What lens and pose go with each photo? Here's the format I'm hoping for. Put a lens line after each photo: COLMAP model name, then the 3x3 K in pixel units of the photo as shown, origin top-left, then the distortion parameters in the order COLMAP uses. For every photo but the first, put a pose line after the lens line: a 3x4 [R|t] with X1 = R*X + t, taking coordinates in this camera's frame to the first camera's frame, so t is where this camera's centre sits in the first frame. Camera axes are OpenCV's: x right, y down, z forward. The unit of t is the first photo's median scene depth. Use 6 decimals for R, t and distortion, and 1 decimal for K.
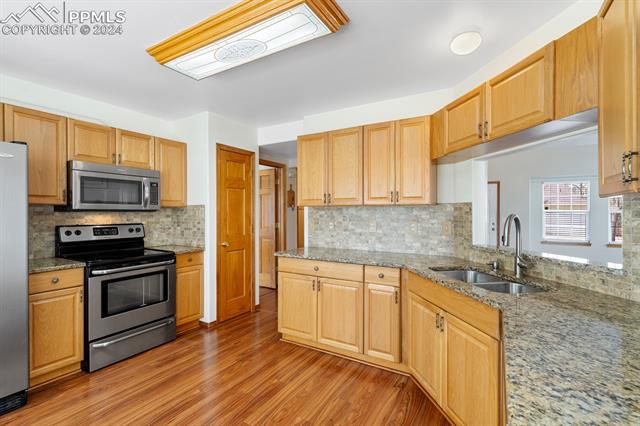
lens RADIAL K [[296.9, 0, 320.0], [0, 296.9, 213.0], [0, 0, 1]] dist [-0.002180, -0.000140]
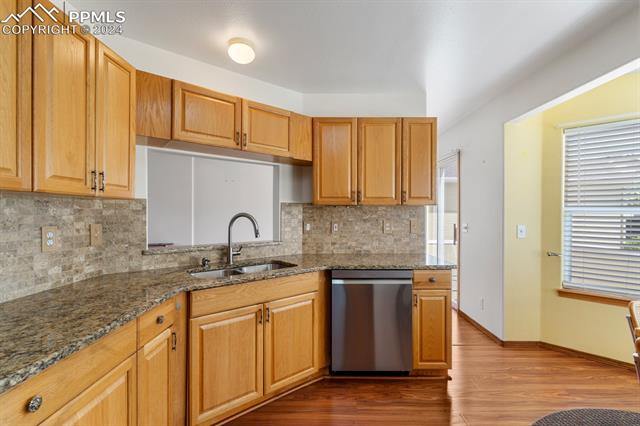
lens RADIAL K [[296.9, 0, 320.0], [0, 296.9, 213.0], [0, 0, 1]] dist [-0.002180, -0.000140]
pose [[-0.506951, -0.003557, 0.861967, -0.408346], [-0.002019, 0.999994, 0.002939, -0.000443], [-0.861972, -0.000251, -0.506955, 0.914724]]
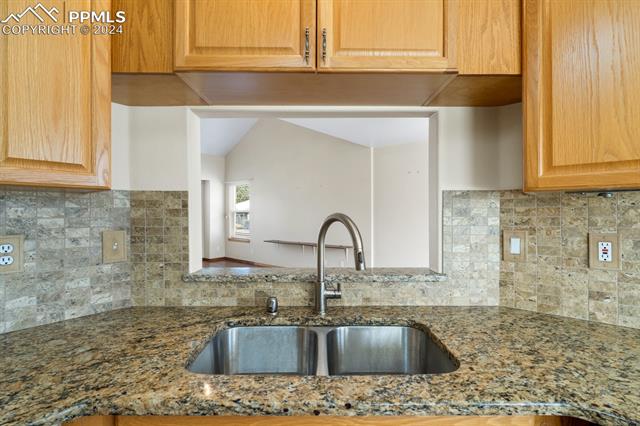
lens RADIAL K [[296.9, 0, 320.0], [0, 296.9, 213.0], [0, 0, 1]] dist [-0.002180, -0.000140]
pose [[0.158066, -0.004301, 0.987419, 0.038210], [0.003758, 0.999986, 0.003754, 0.000339], [-0.987421, 0.003117, 0.158080, 0.633898]]
